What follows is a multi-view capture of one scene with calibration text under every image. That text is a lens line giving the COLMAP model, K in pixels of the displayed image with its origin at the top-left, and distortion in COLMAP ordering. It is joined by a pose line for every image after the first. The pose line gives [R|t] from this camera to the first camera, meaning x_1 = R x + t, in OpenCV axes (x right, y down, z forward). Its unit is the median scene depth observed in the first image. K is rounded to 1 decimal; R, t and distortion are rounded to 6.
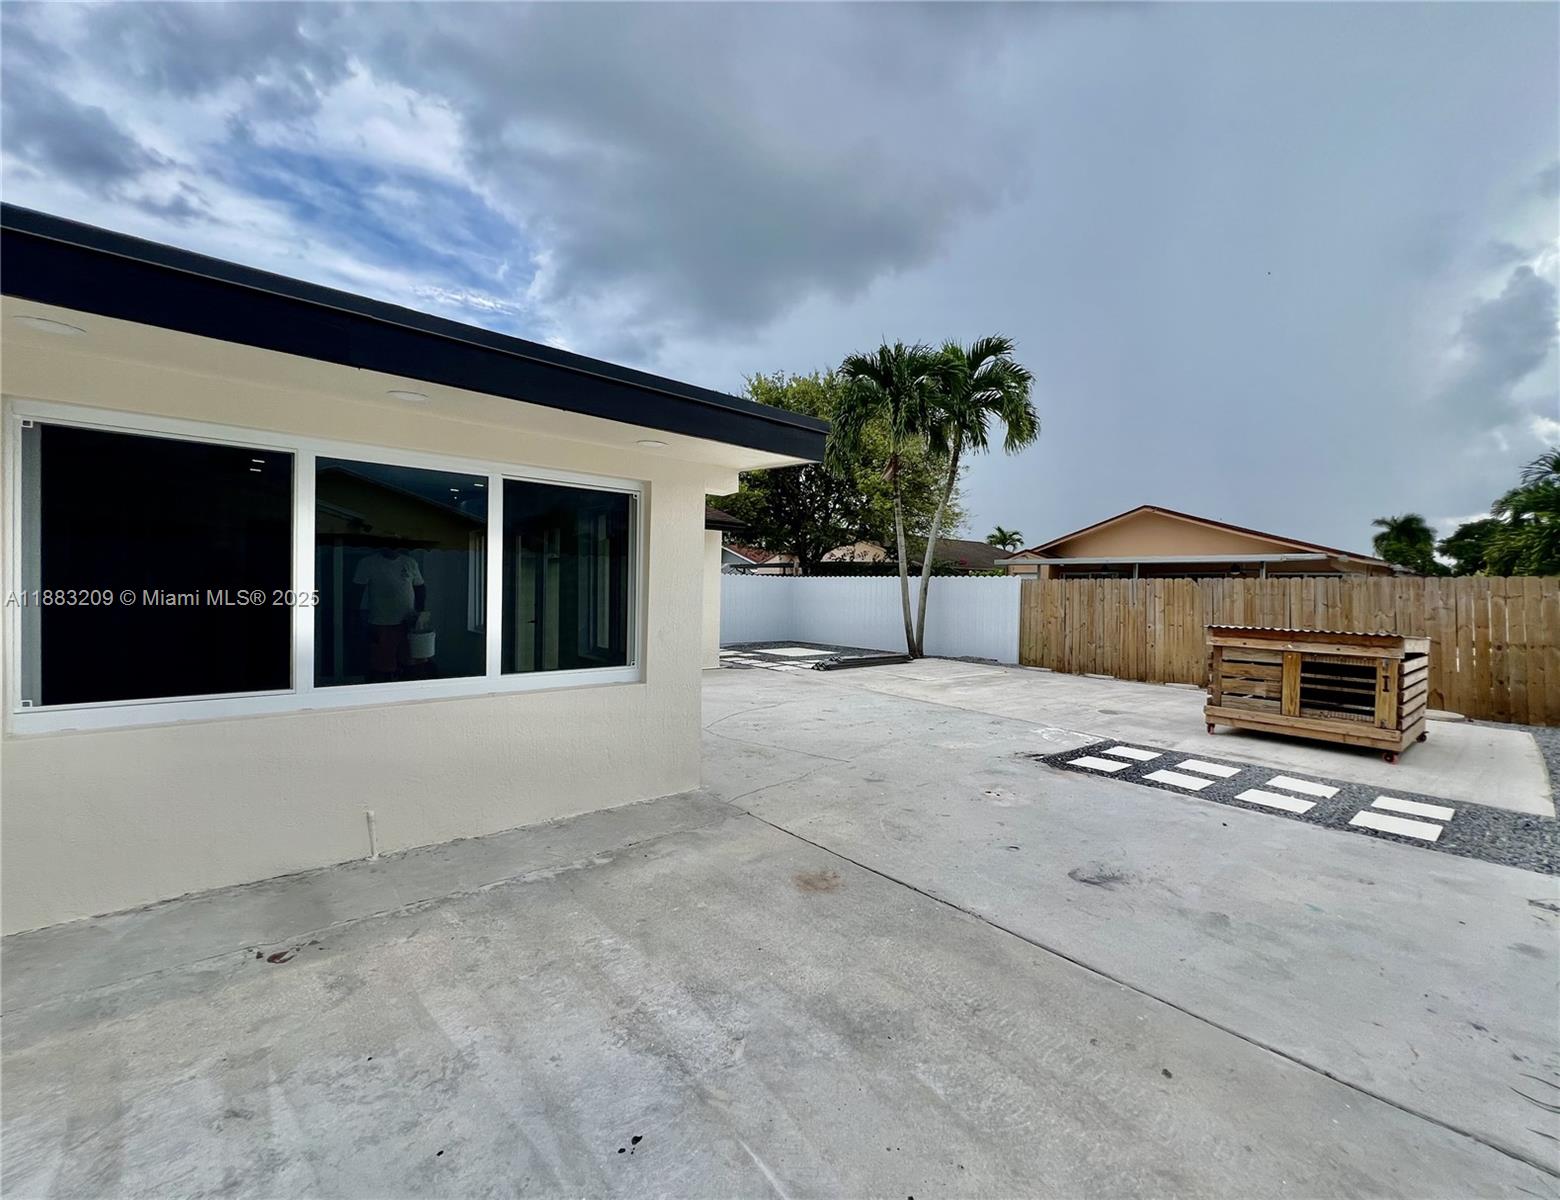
lens RADIAL K [[659.4, 0, 780.0], [0, 659.4, 590.0], [0, 0, 1]] dist [-0.016711, 0.005854]
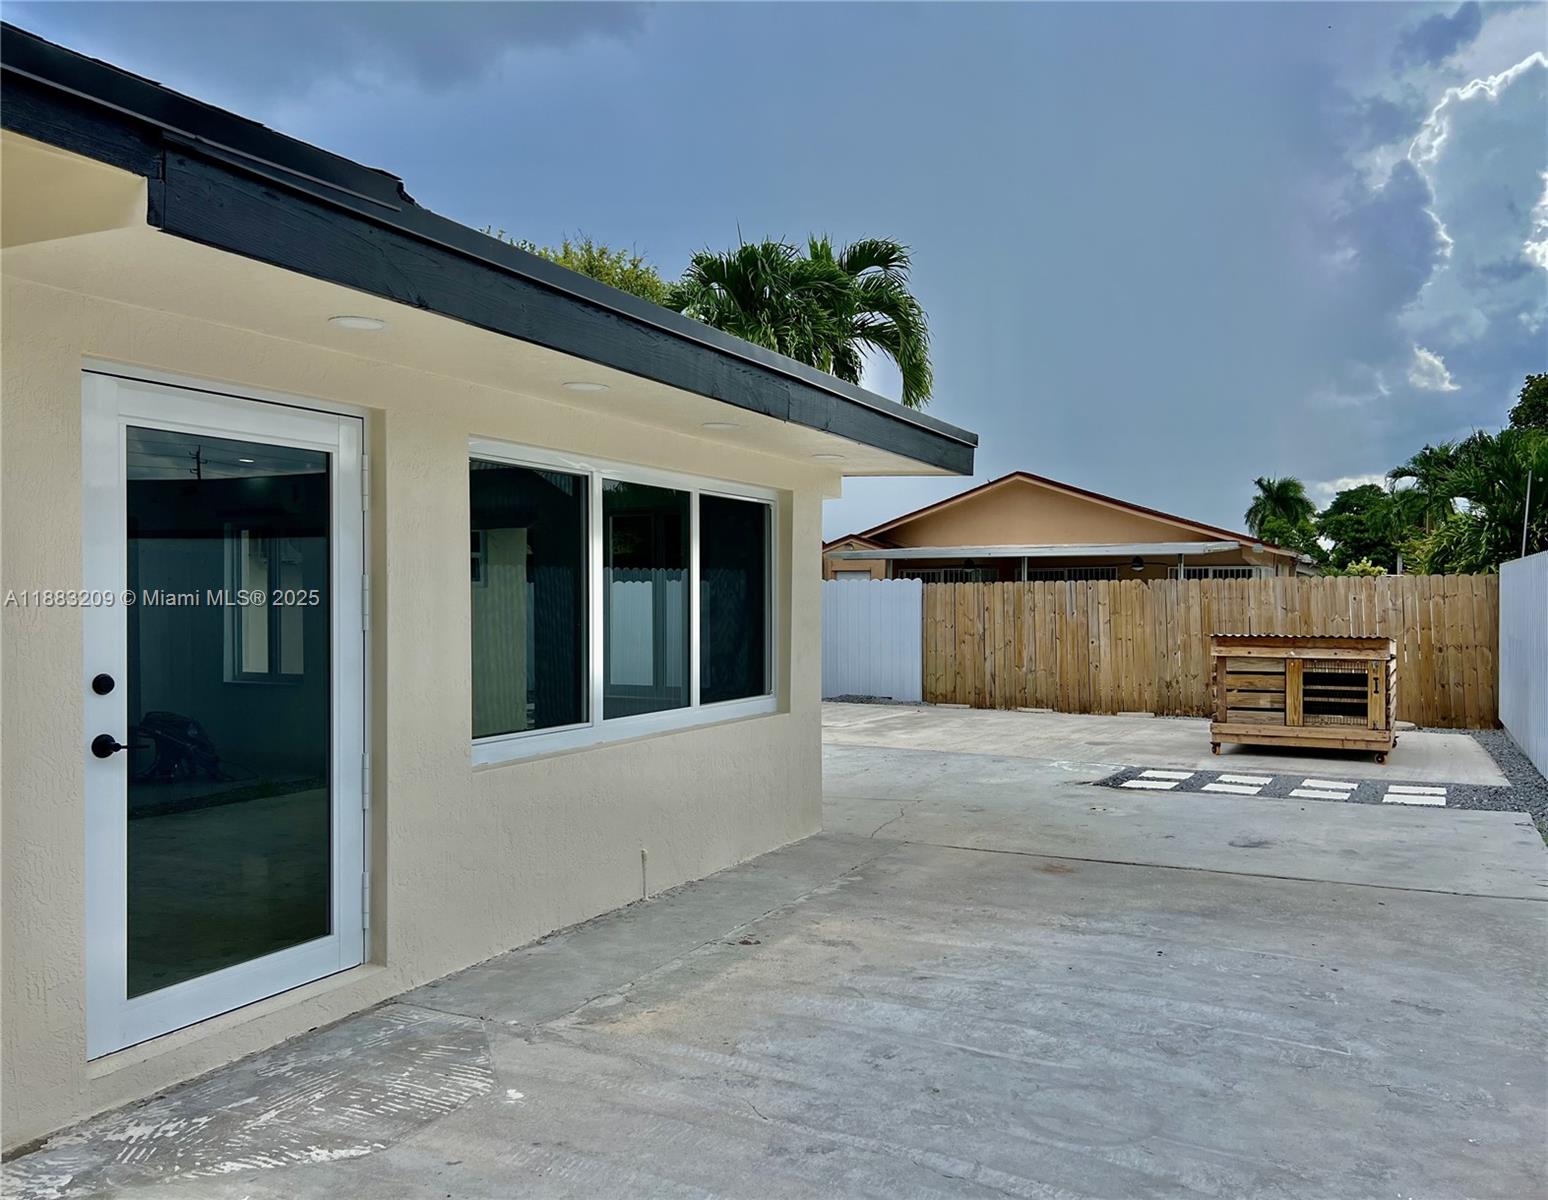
lens RADIAL K [[1231.6, 0, 775.7], [0, 1231.6, 594.3], [0, 0, 1]] dist [0.001857, -0.000020]
pose [[0.928123, -0.018418, 0.371817, -0.413724], [0.020028, 0.999799, -0.000469, -0.009860], [-0.371734, 0.007882, 0.928306, -0.274295]]
